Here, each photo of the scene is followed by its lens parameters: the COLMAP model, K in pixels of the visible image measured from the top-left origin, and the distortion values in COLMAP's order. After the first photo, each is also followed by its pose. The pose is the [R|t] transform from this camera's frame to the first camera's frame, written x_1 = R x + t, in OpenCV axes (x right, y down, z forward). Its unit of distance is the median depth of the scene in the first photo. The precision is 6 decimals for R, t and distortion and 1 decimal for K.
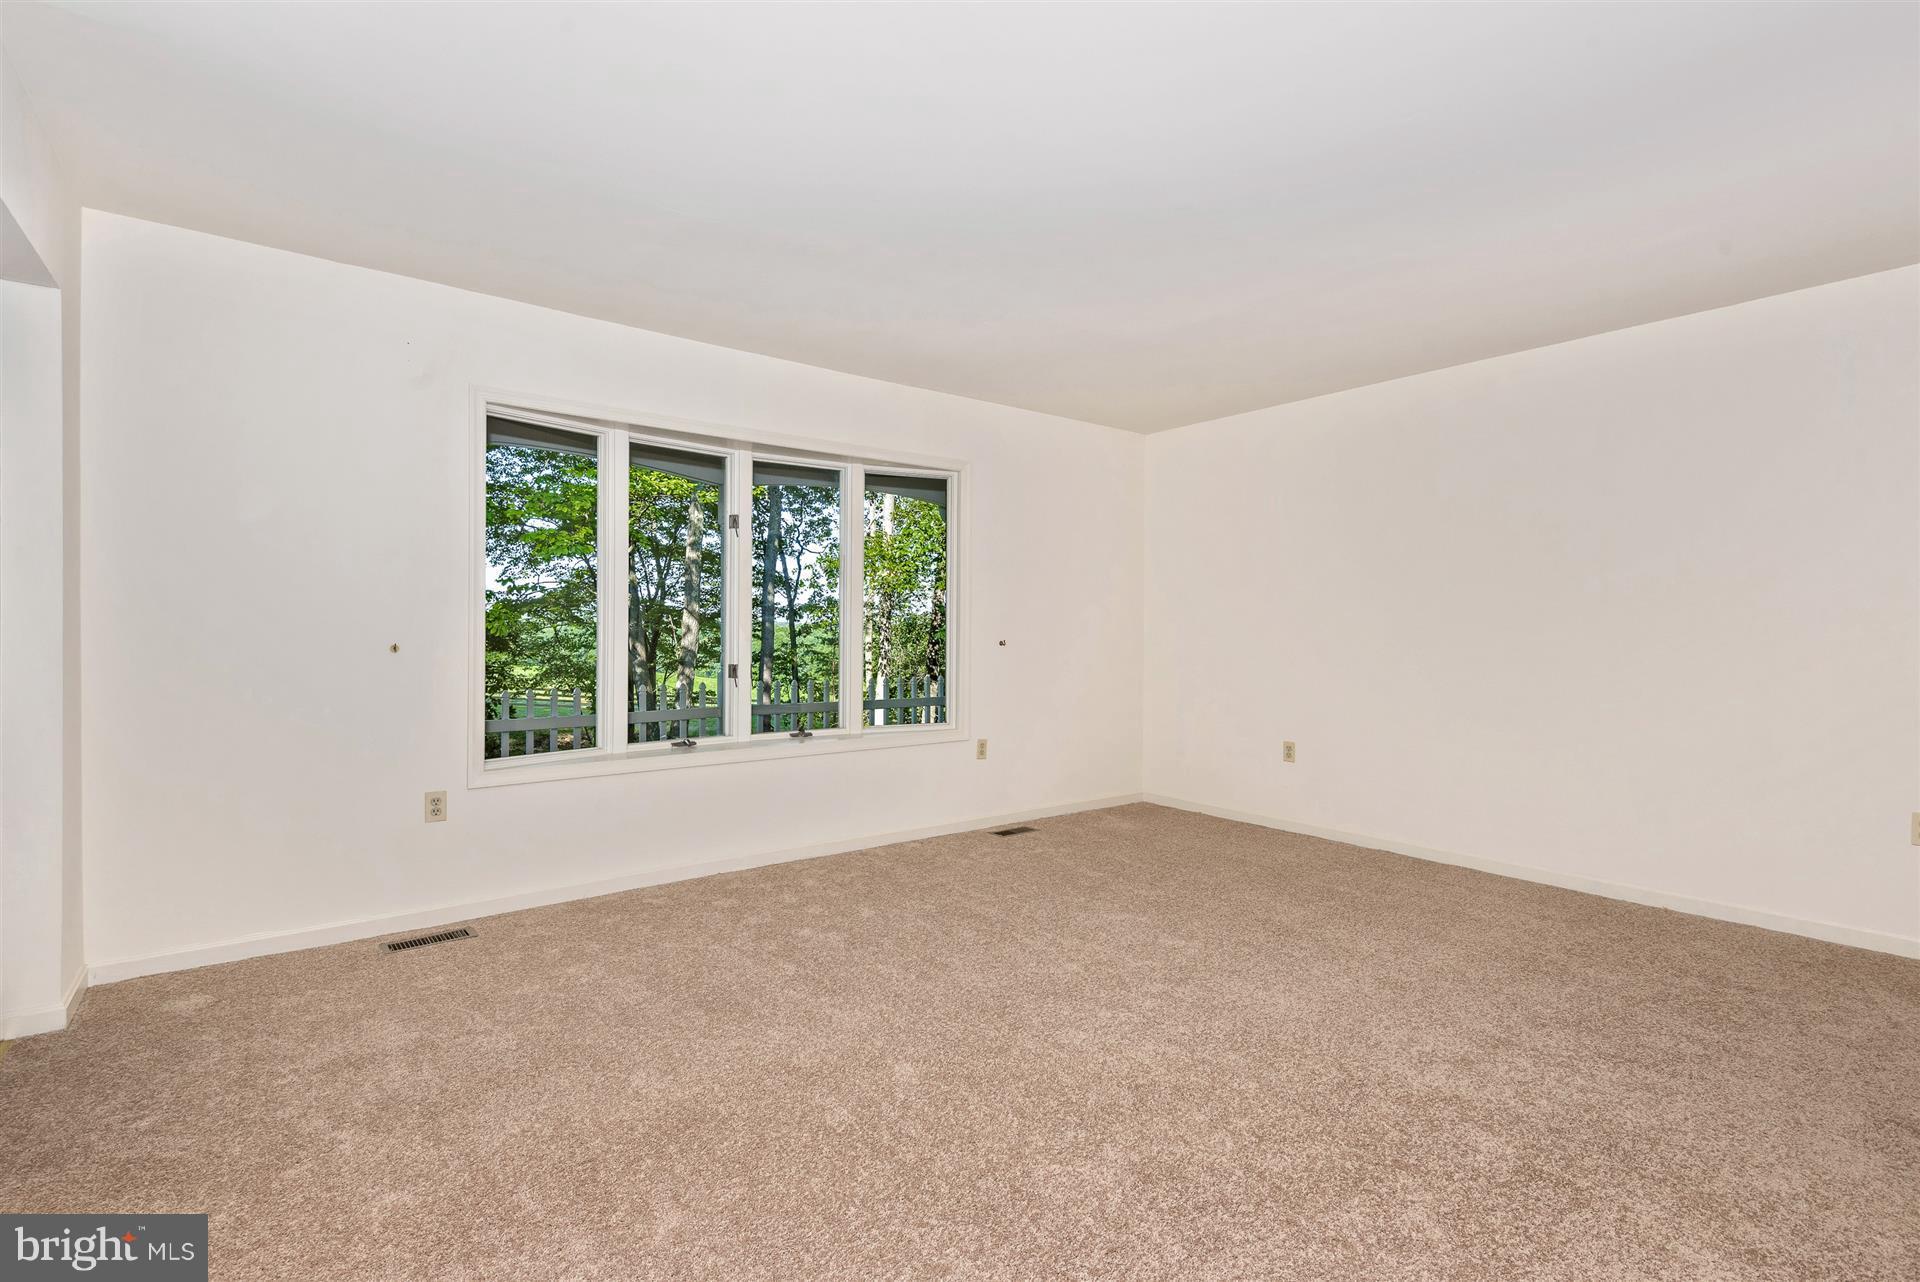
lens RADIAL K [[875.7, 0, 952.6], [0, 875.7, 631.4], [0, 0, 1]] dist [0.041215, -0.028461]
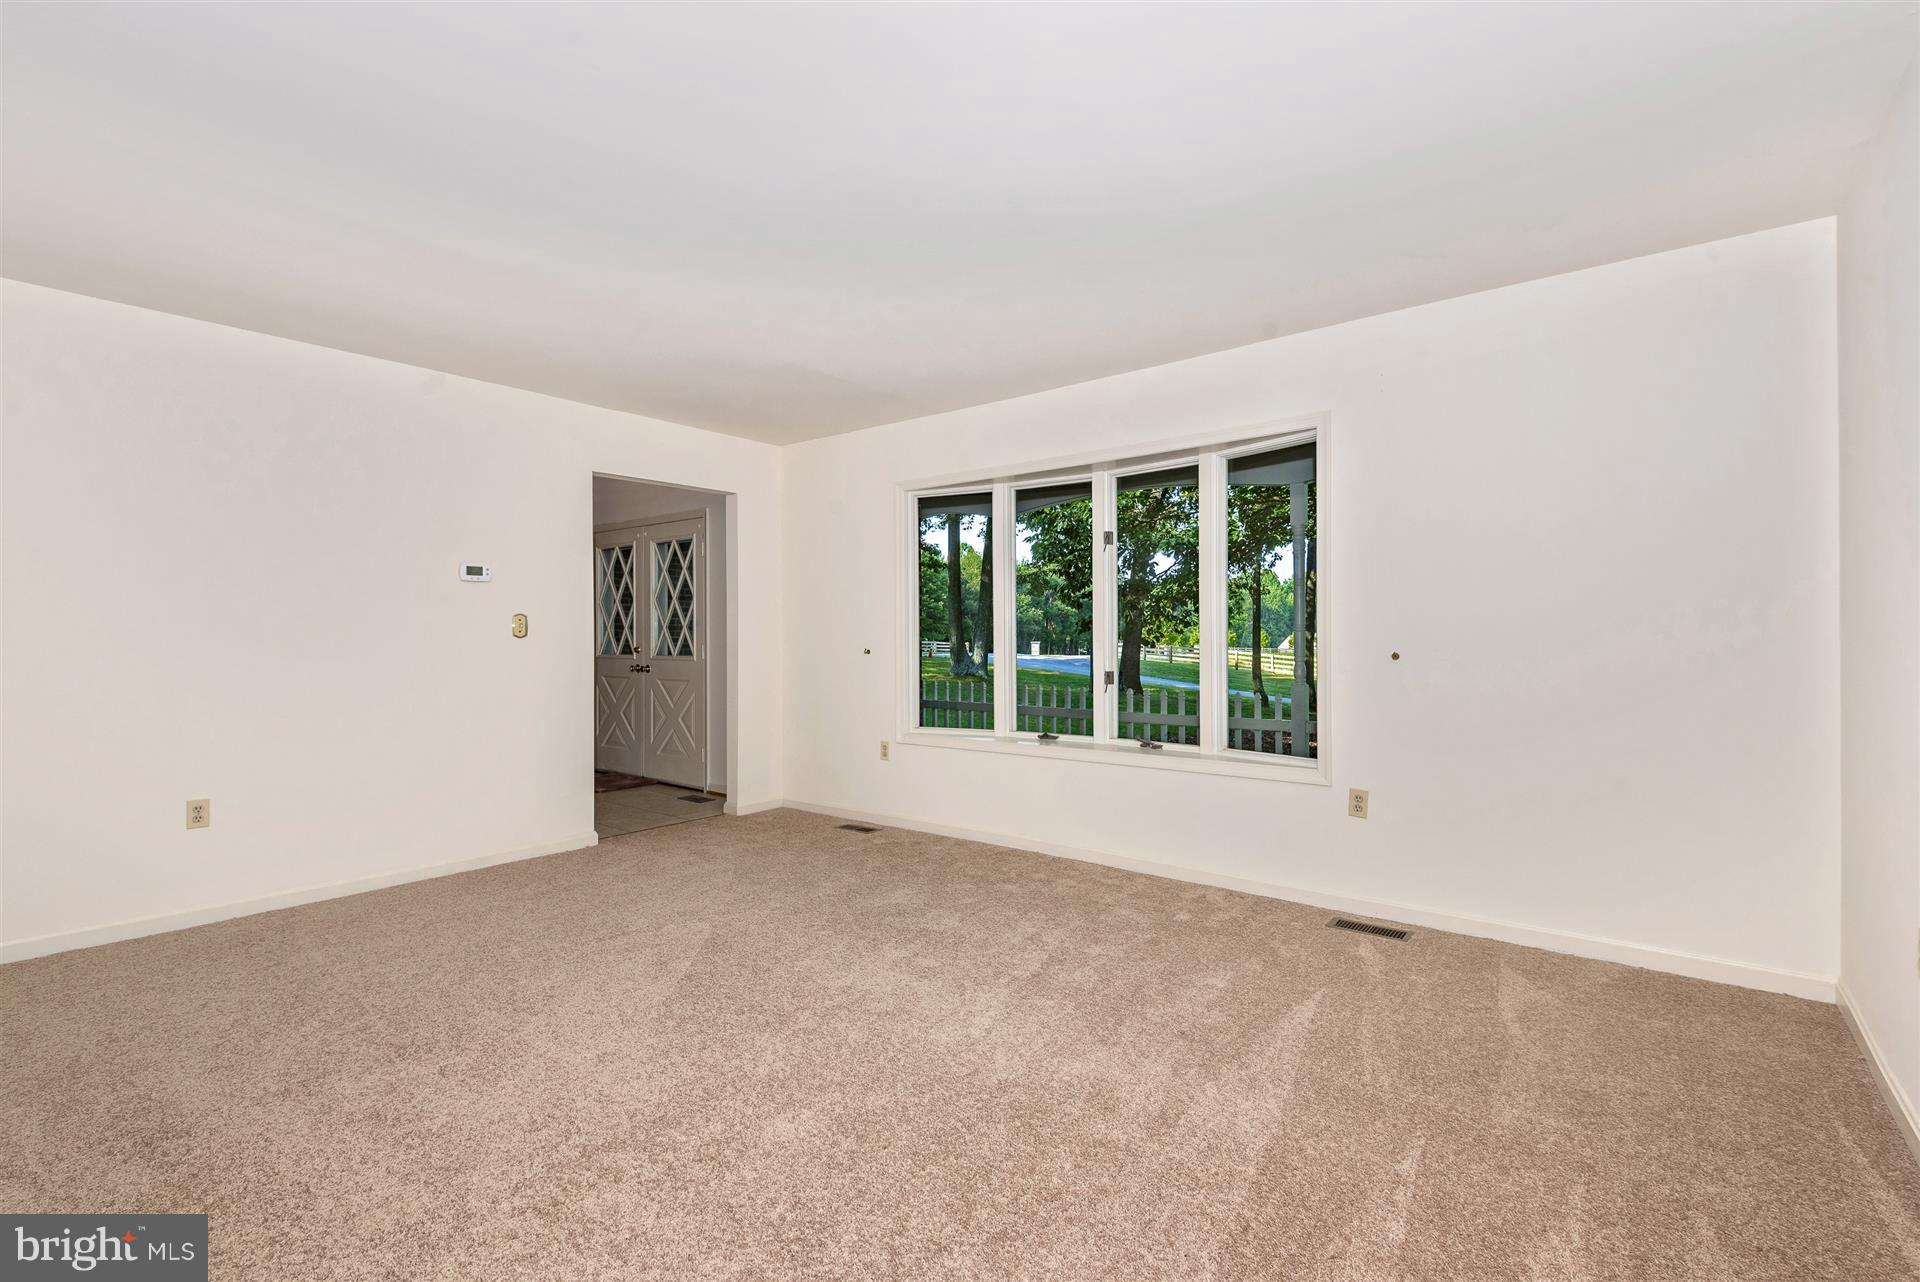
lens RADIAL K [[875.7, 0, 952.6], [0, 875.7, 631.4], [0, 0, 1]] dist [0.041215, -0.028461]
pose [[0.223739, -0.014249, -0.974545, 0.672666], [0.003125, 0.999898, -0.013902, 0.003040], [0.974644, 0.000065, 0.223761, 0.519318]]
